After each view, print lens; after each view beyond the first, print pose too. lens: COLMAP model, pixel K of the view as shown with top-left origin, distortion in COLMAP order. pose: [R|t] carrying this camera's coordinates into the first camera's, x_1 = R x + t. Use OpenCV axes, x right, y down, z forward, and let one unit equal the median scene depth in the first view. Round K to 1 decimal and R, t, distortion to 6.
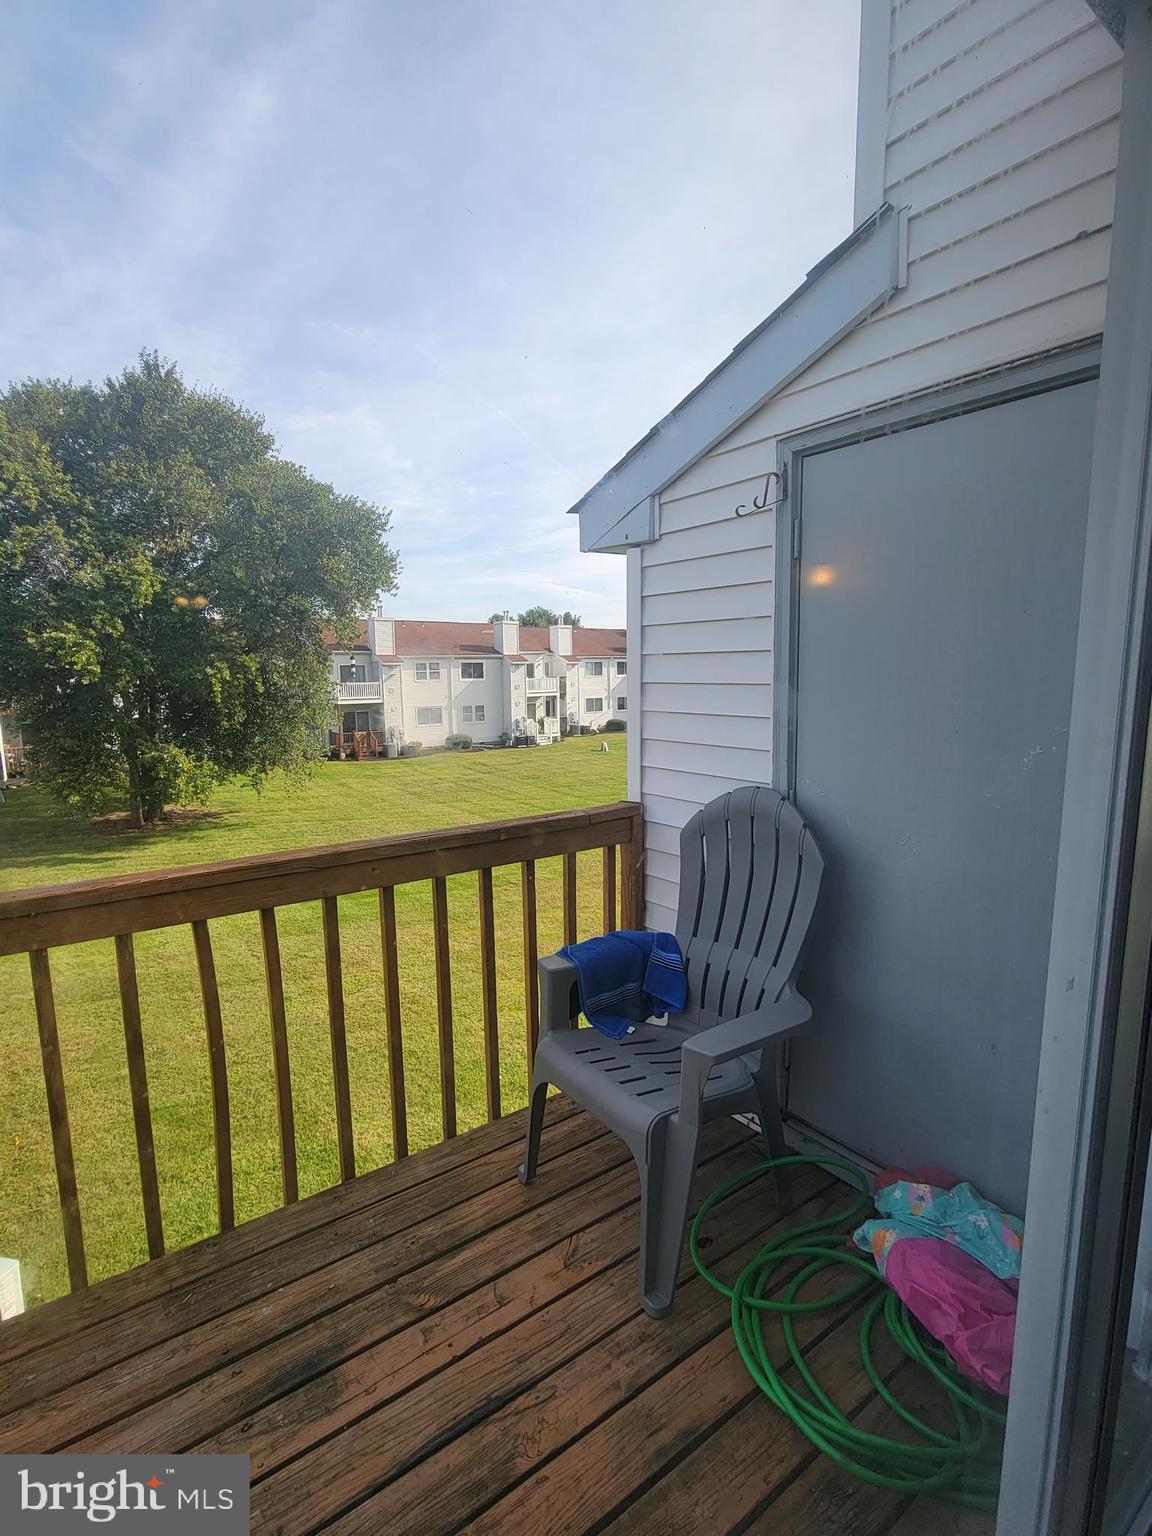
lens RADIAL K [[766.6, 0, 574.3], [0, 766.6, 774.6], [0, 0, 1]] dist [-0.007344, 0.004194]
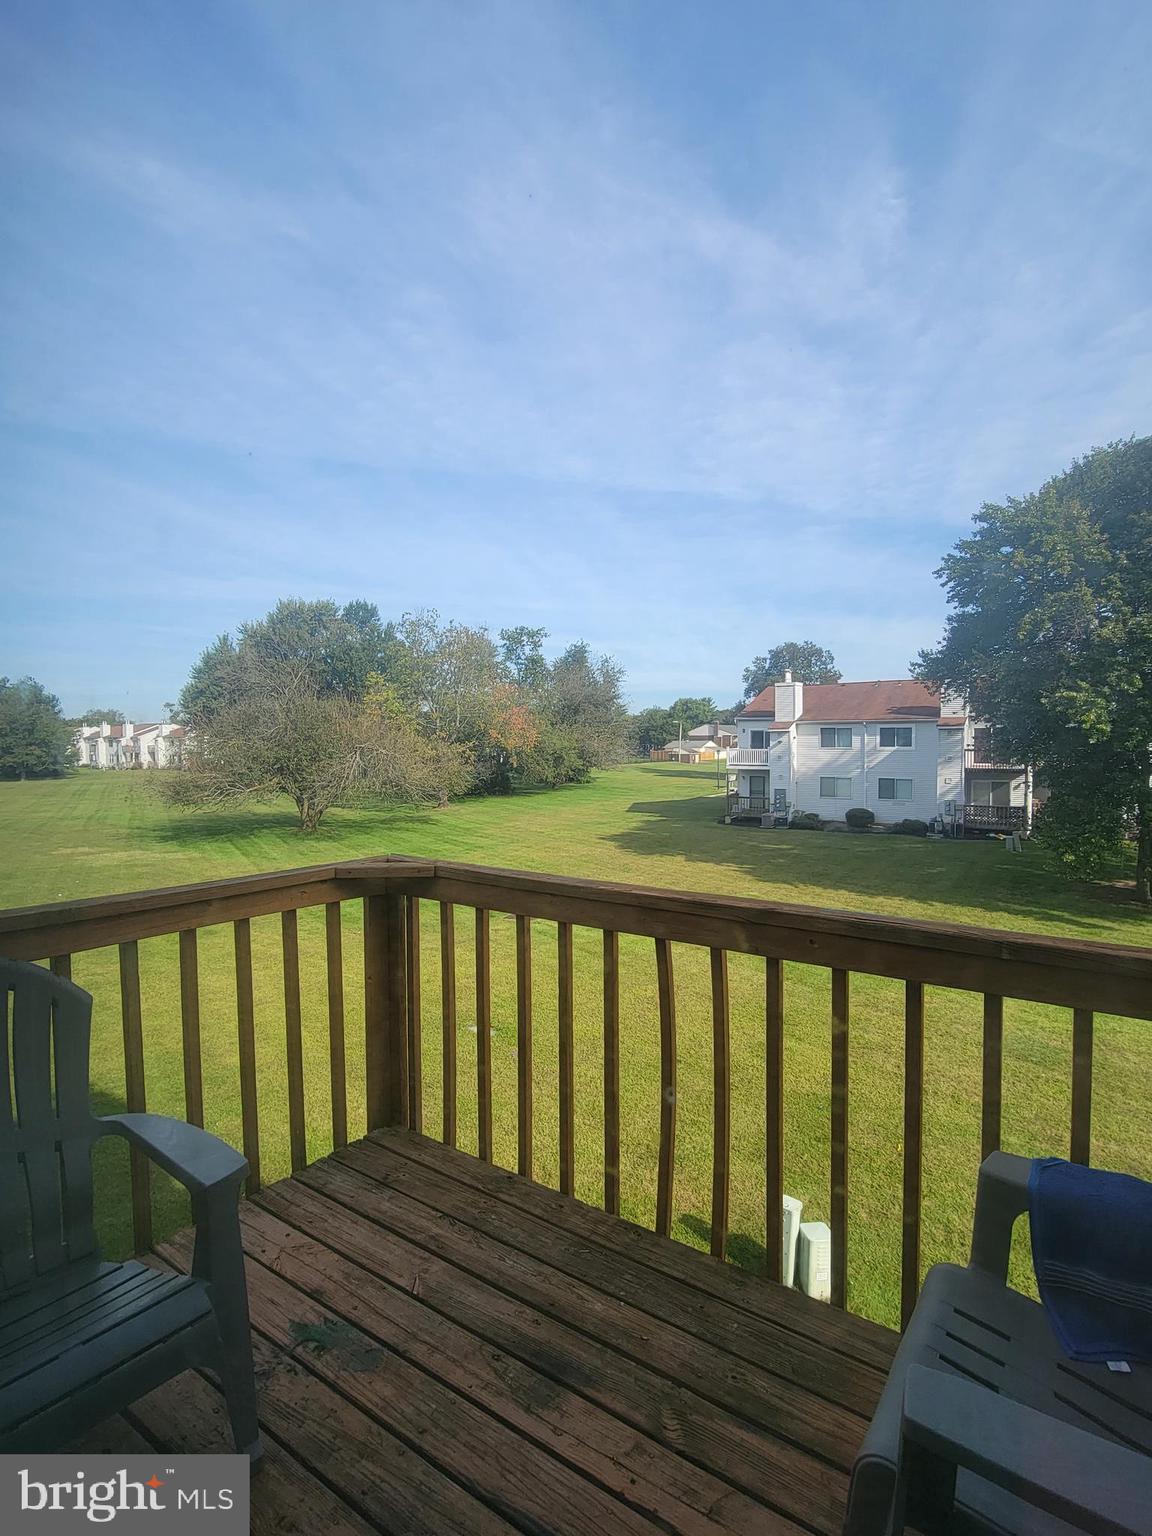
lens RADIAL K [[766.6, 0, 576.2], [0, 766.6, 770.6], [0, 0, 1]] dist [-0.007344, 0.004194]
pose [[0.317785, 0.047509, -0.946972, 0.476329], [-0.126735, 0.991910, 0.007234, -0.042335], [0.939655, 0.117716, 0.321236, 0.447156]]
